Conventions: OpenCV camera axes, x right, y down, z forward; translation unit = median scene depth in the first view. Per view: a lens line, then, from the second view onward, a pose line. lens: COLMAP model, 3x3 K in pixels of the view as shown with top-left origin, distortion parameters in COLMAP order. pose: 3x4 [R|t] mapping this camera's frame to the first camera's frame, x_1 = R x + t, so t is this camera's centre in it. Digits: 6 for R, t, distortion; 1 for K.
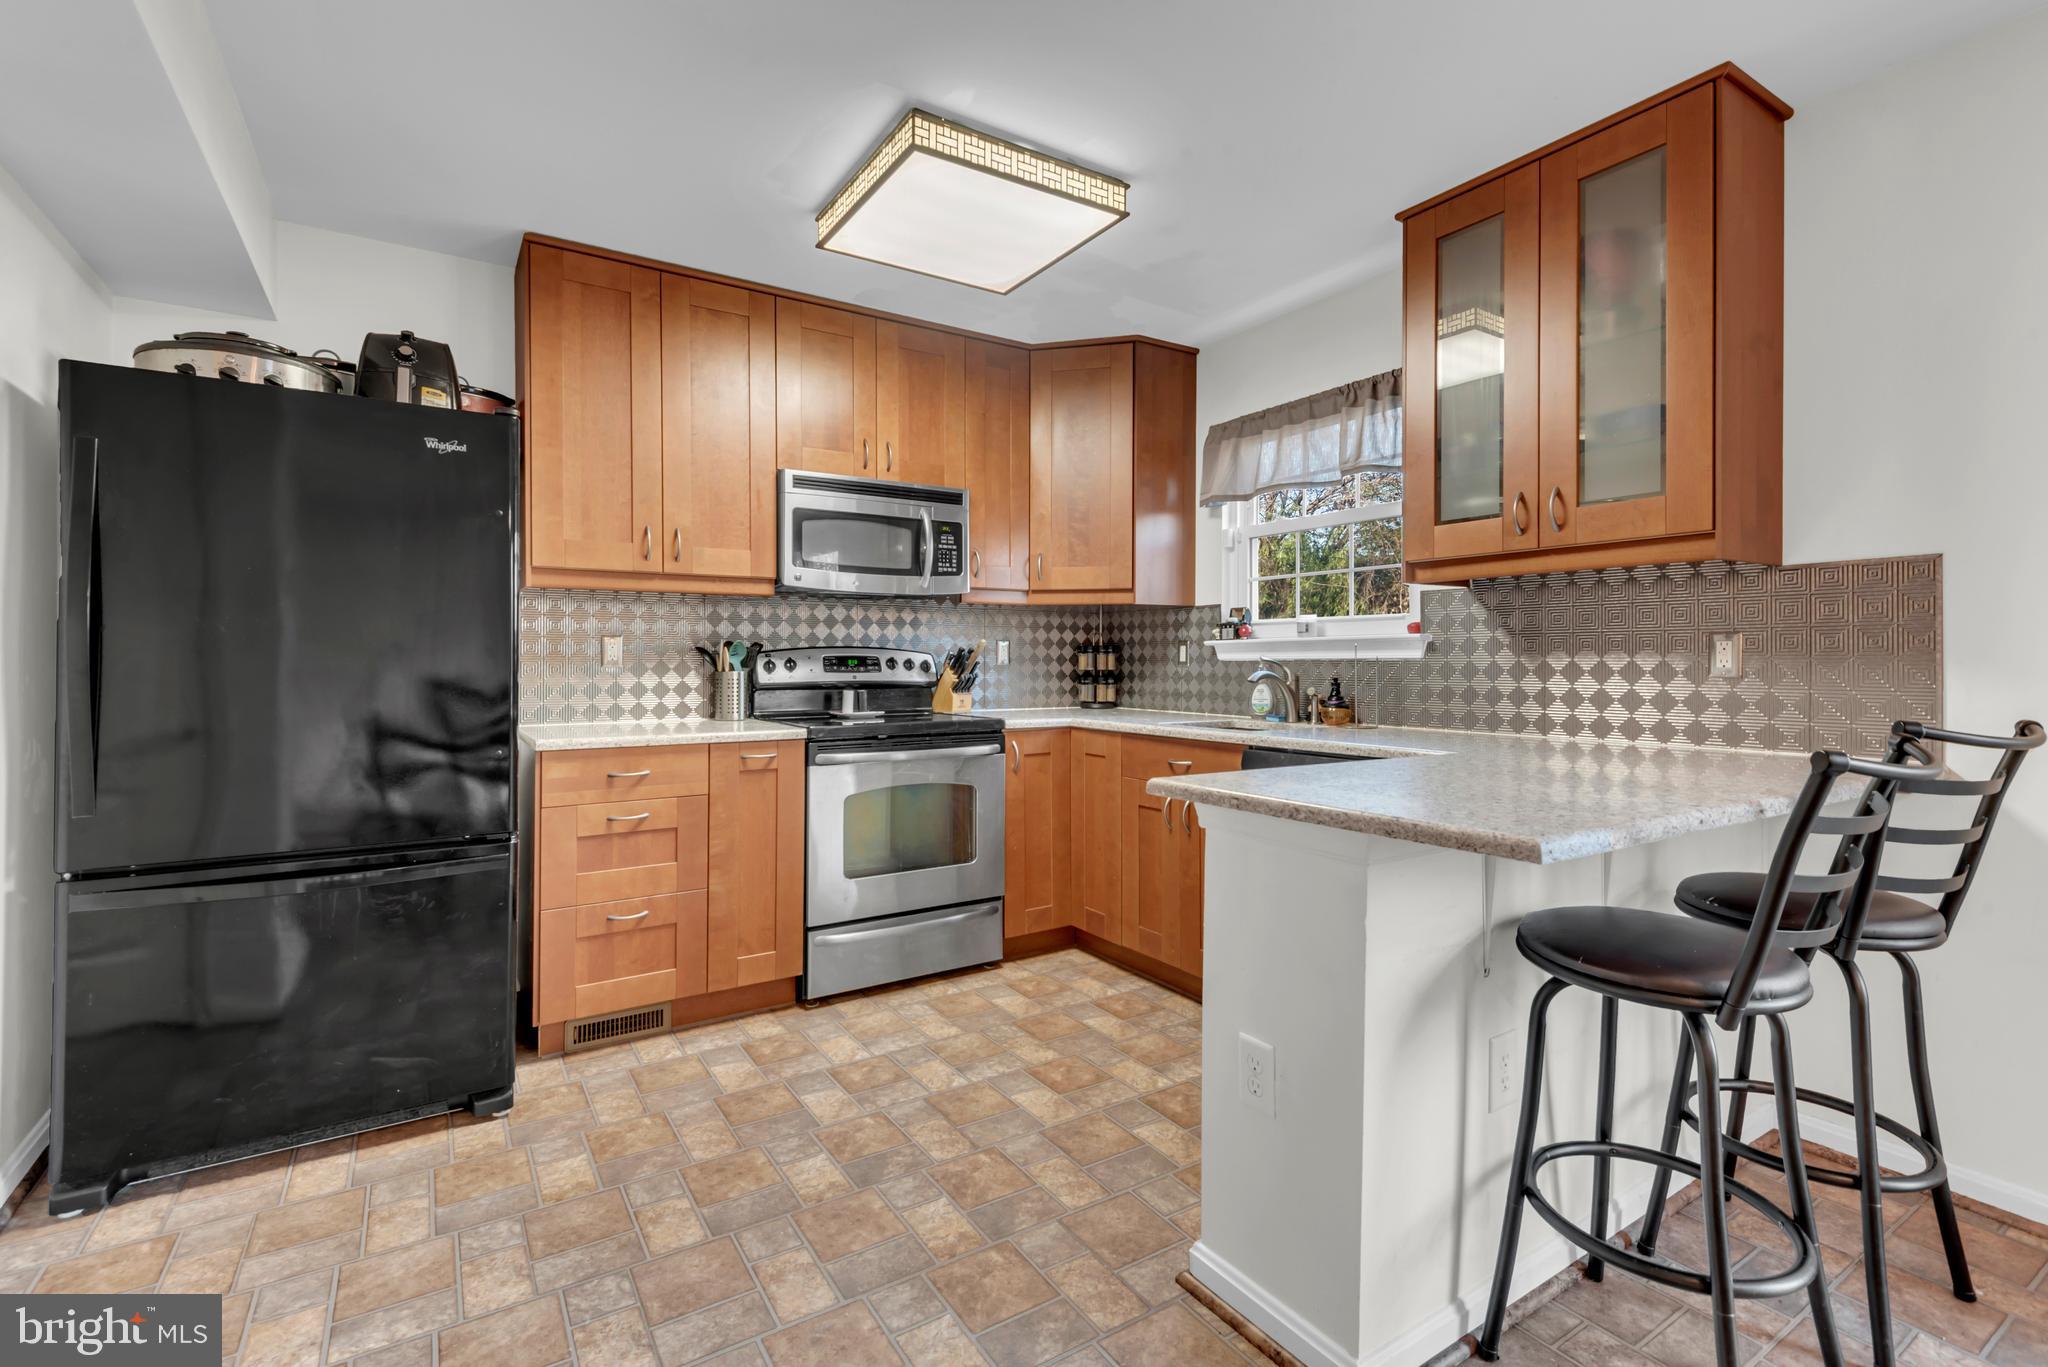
lens RADIAL K [[926.0, 0, 1026.9], [0, 926.0, 643.1], [0, 0, 1]] dist [0.018040, -0.007819]
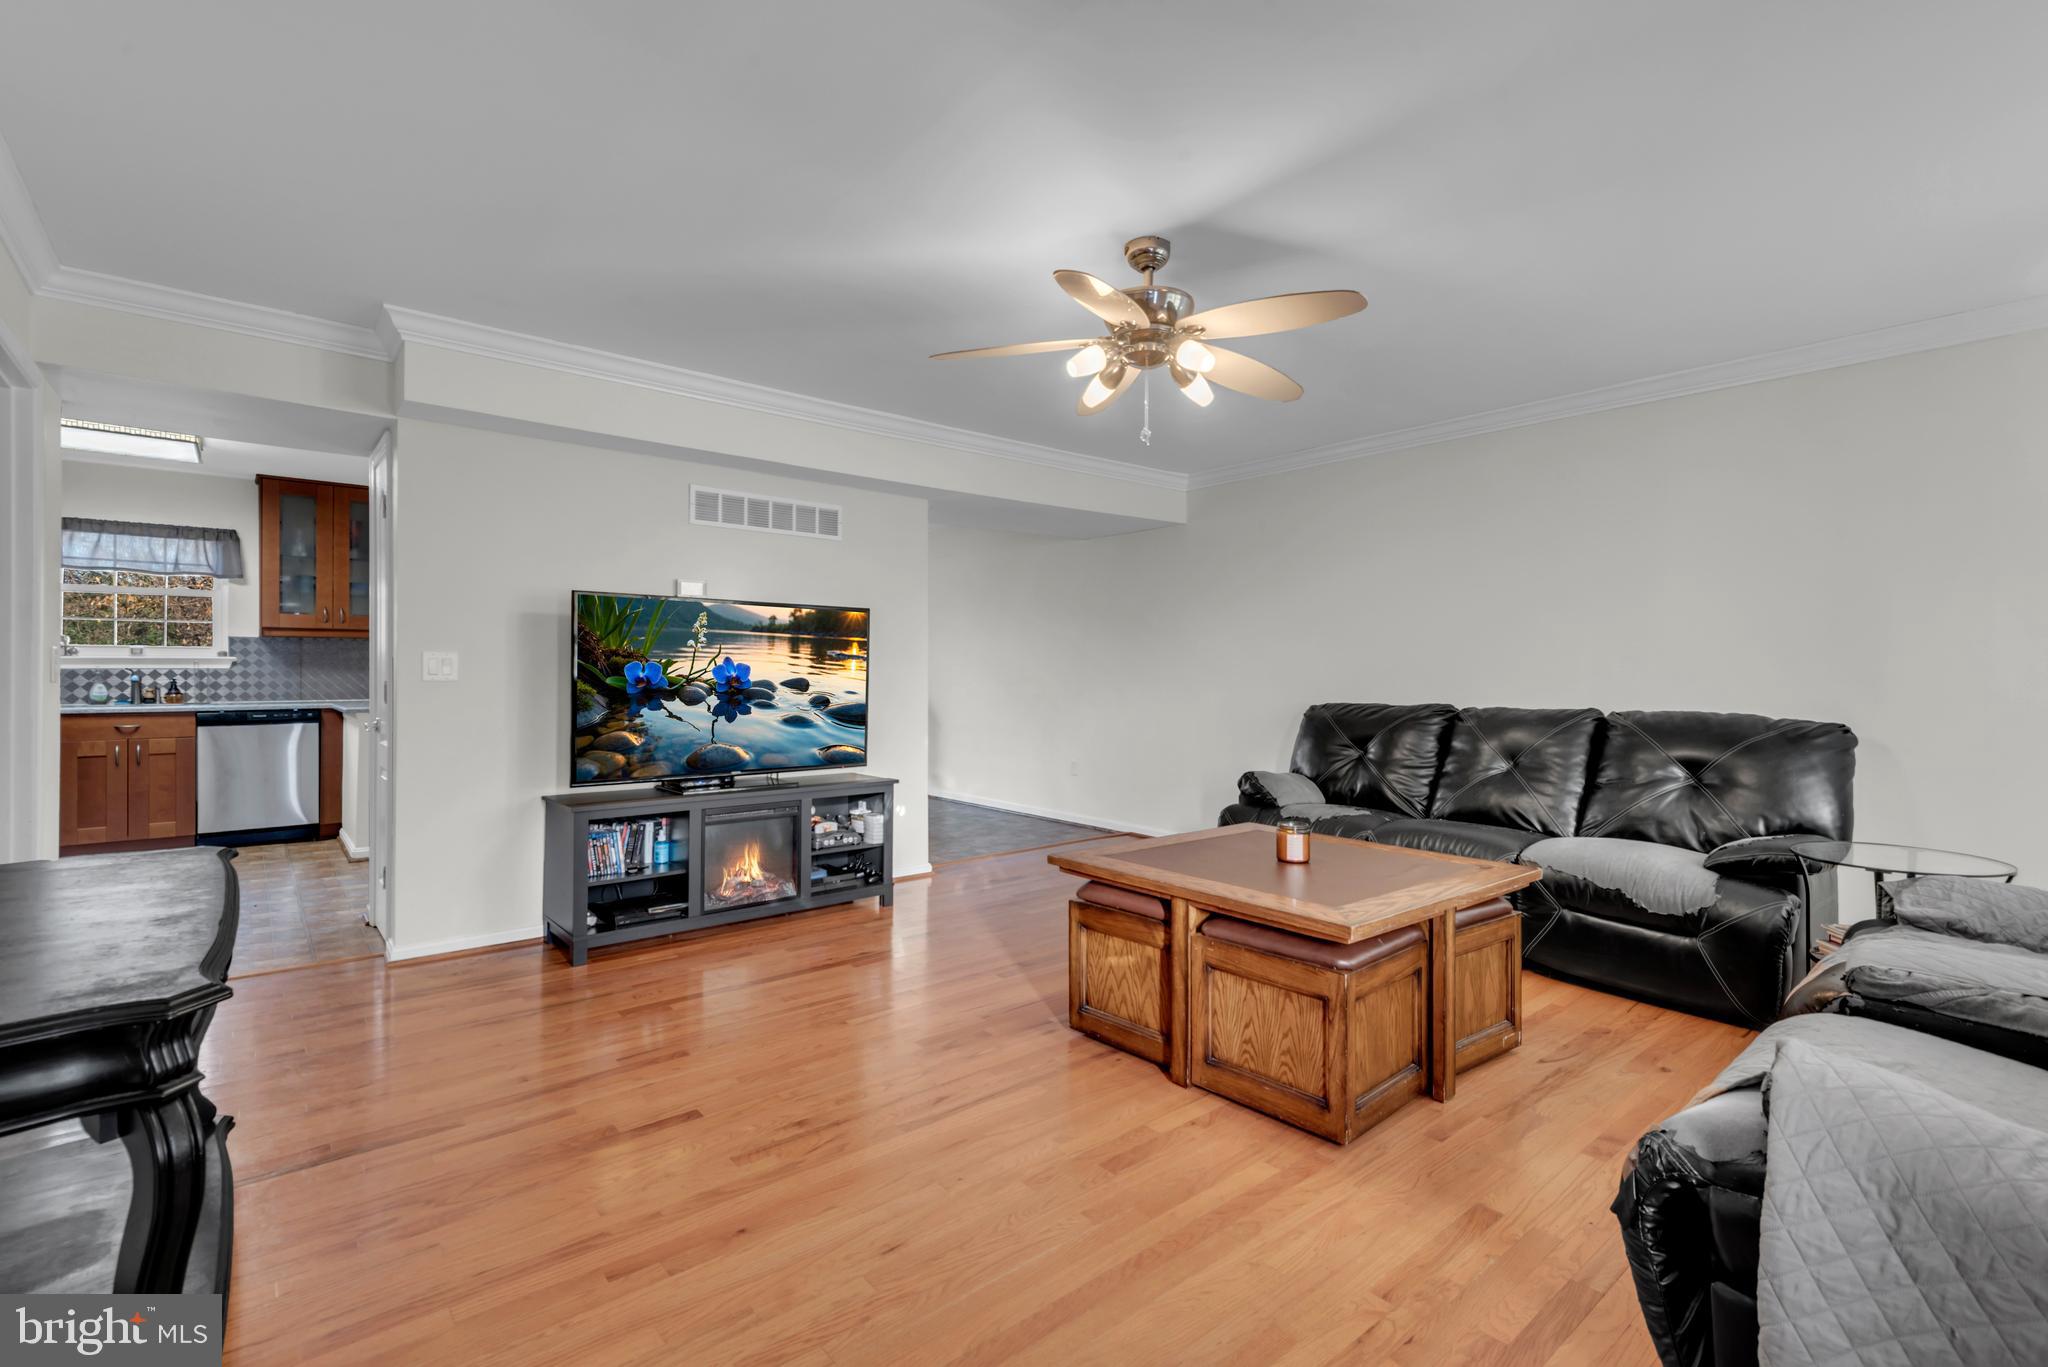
lens RADIAL K [[881.7, 0, 1032.6], [0, 881.7, 677.9], [0, 0, 1]] dist [-0.019285, -0.000712]
pose [[-0.188201, -0.005303, 0.982116, -1.582803], [-0.020663, 0.999785, 0.001439, -0.002382], [-0.981913, -0.020023, -0.188270, -0.348761]]
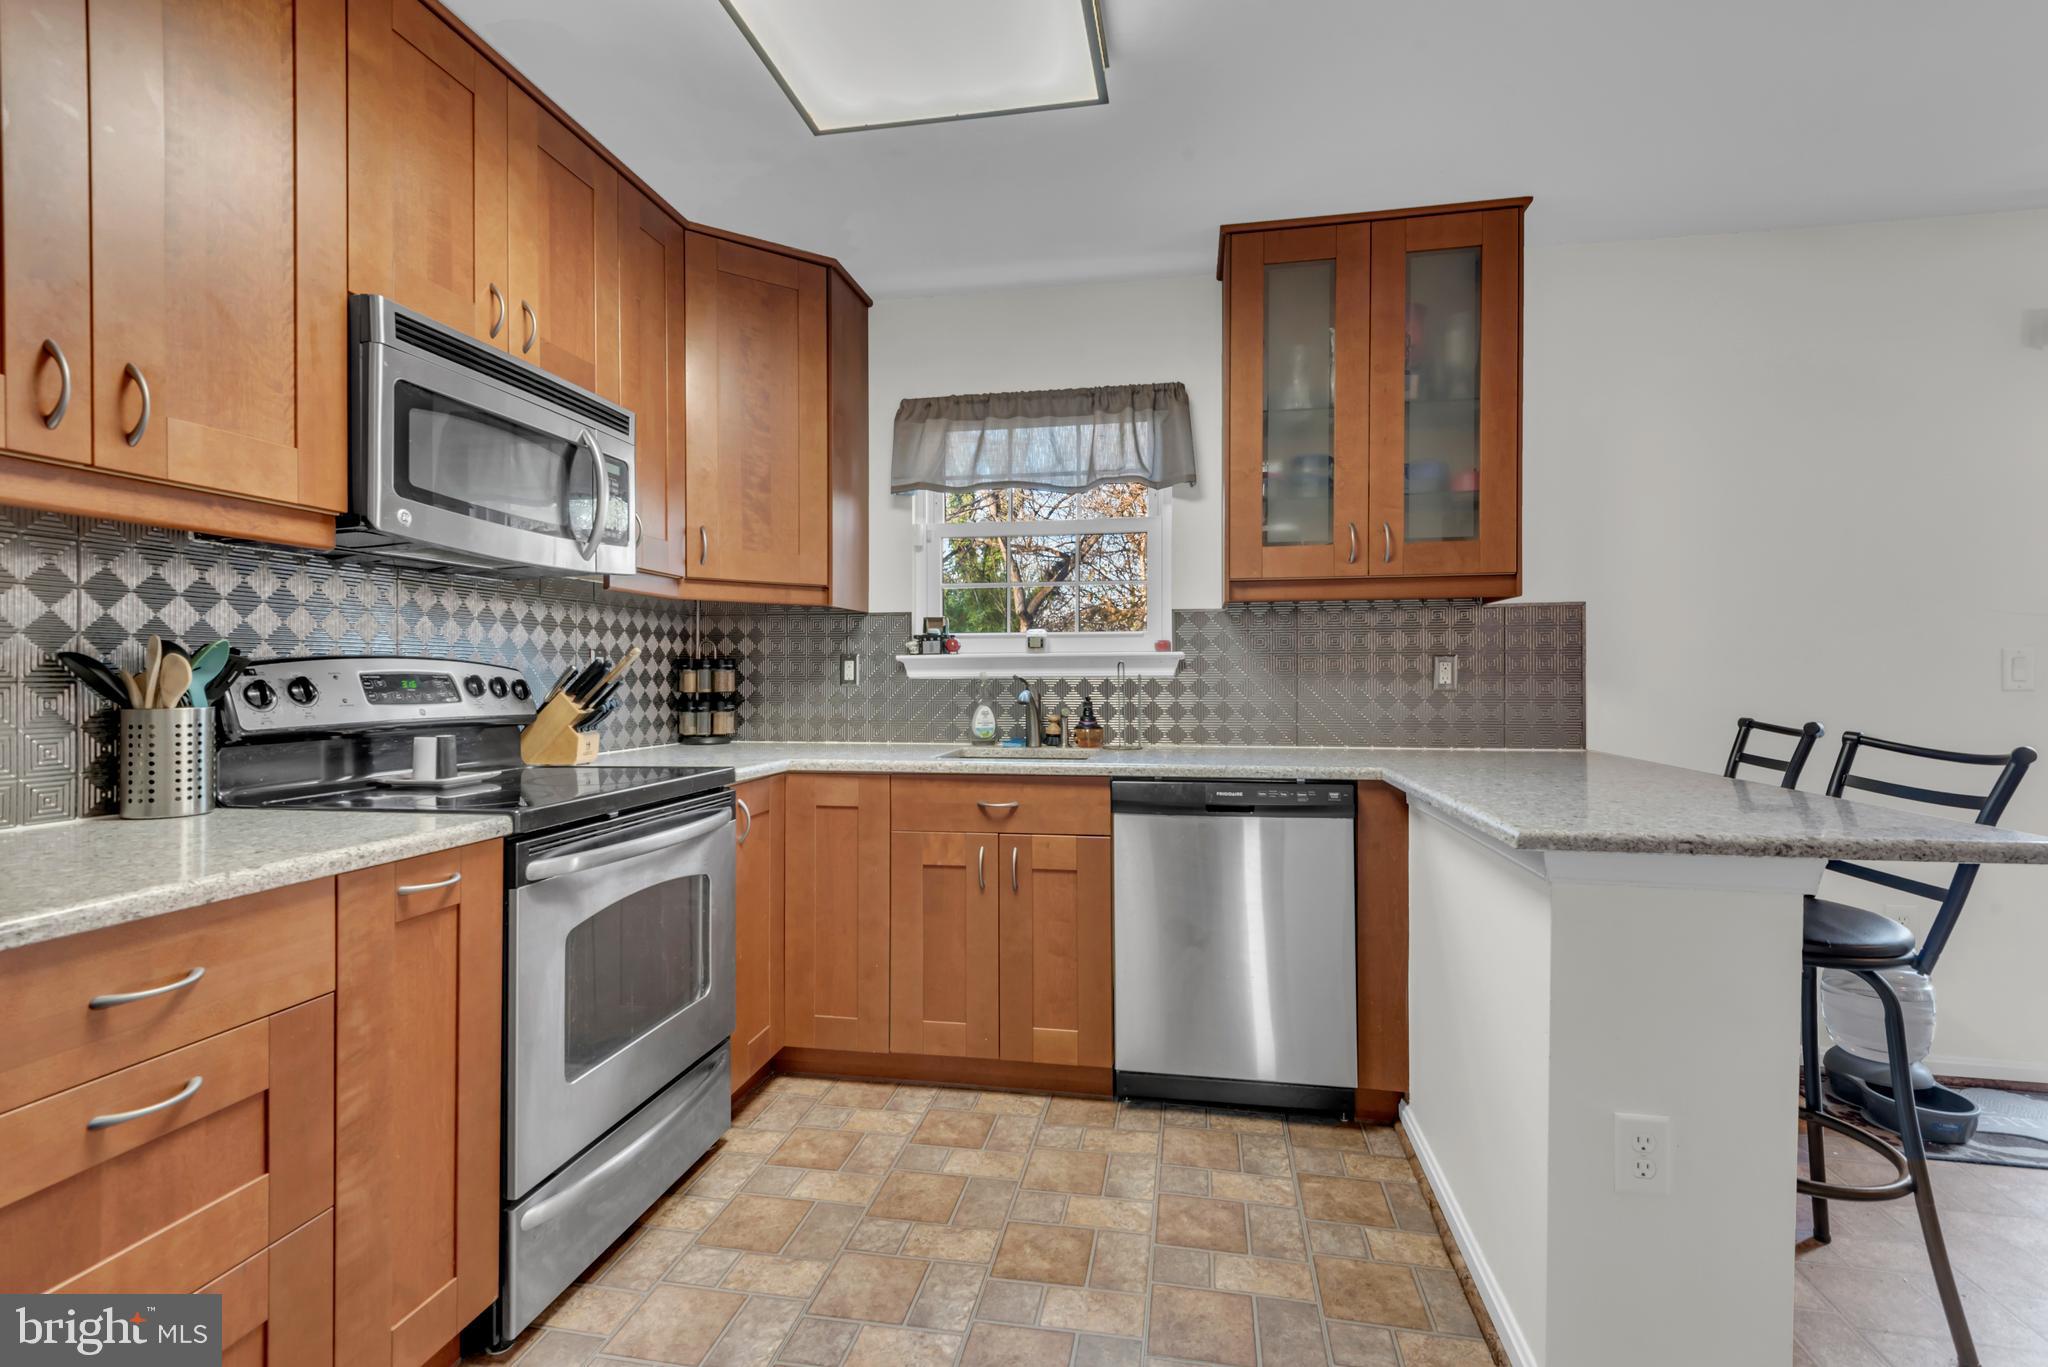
lens RADIAL K [[926.0, 0, 1003.6], [0, 926.0, 663.4], [0, 0, 1]] dist [0.018040, -0.007819]
pose [[0.682234, 0.008282, 0.731087, -0.376389], [-0.011068, 0.999938, -0.000998, 0.005069], [-0.731051, -0.007411, 0.682283, 0.393211]]
